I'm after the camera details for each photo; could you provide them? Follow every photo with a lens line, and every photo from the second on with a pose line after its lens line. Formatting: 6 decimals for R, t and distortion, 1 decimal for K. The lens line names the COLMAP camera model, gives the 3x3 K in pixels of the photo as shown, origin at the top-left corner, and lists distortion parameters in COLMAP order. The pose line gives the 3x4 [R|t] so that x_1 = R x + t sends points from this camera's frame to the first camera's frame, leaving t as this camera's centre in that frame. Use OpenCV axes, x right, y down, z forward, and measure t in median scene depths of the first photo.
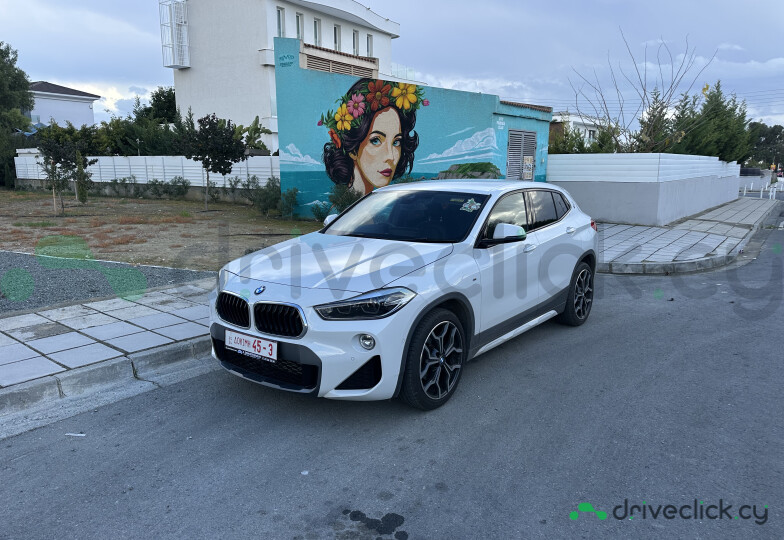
lens RADIAL K [[537.7, 0, 400.9], [0, 537.7, 277.2], [0, 0, 1]] dist [0.078752, -0.088542]
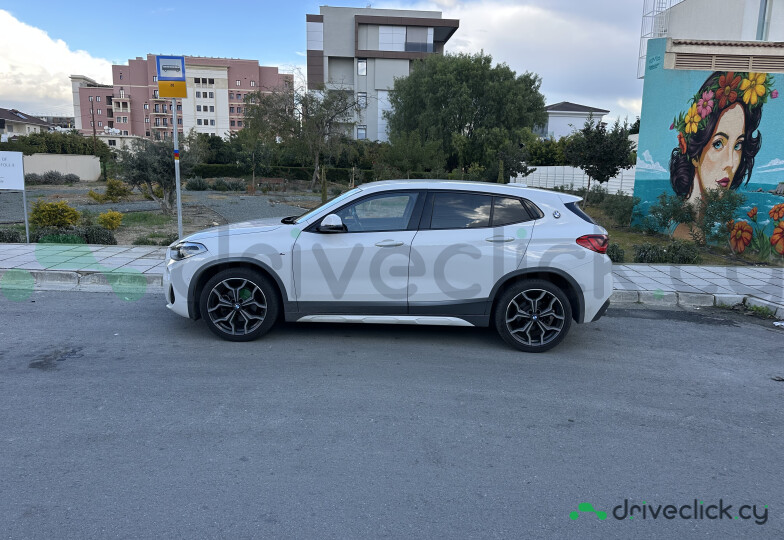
lens RADIAL K [[537.7, 0, 400.9], [0, 537.7, 277.2], [0, 0, 1]] dist [0.078752, -0.088542]
pose [[0.620702, 0.162103, -0.767106, 0.343052], [-0.176355, 0.982188, 0.064856, -0.020056], [0.763955, 0.095027, 0.638234, 0.110572]]
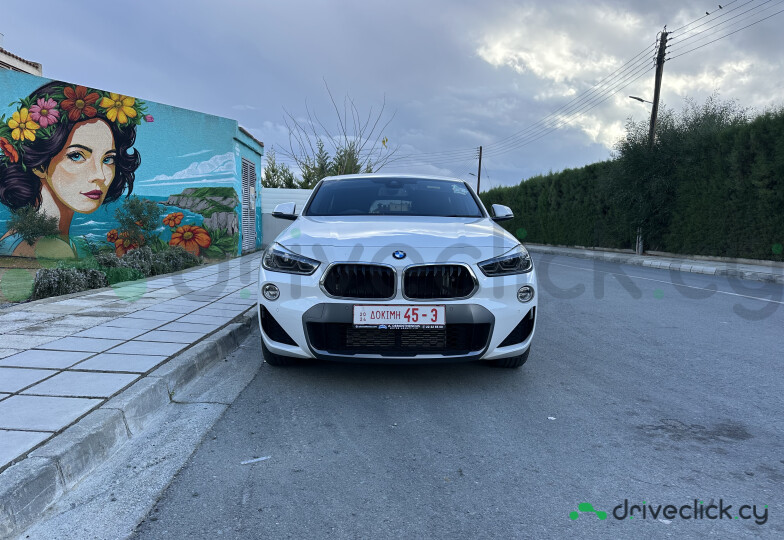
lens RADIAL K [[539.0, 0, 392.0], [0, 539.0, 270.0], [0, 0, 1]] dist [0.066378, -0.082234]
pose [[0.785038, -0.040279, 0.618137, -0.198147], [0.102953, 0.992489, -0.066078, 0.025779], [-0.610832, 0.115513, 0.783289, 0.074980]]
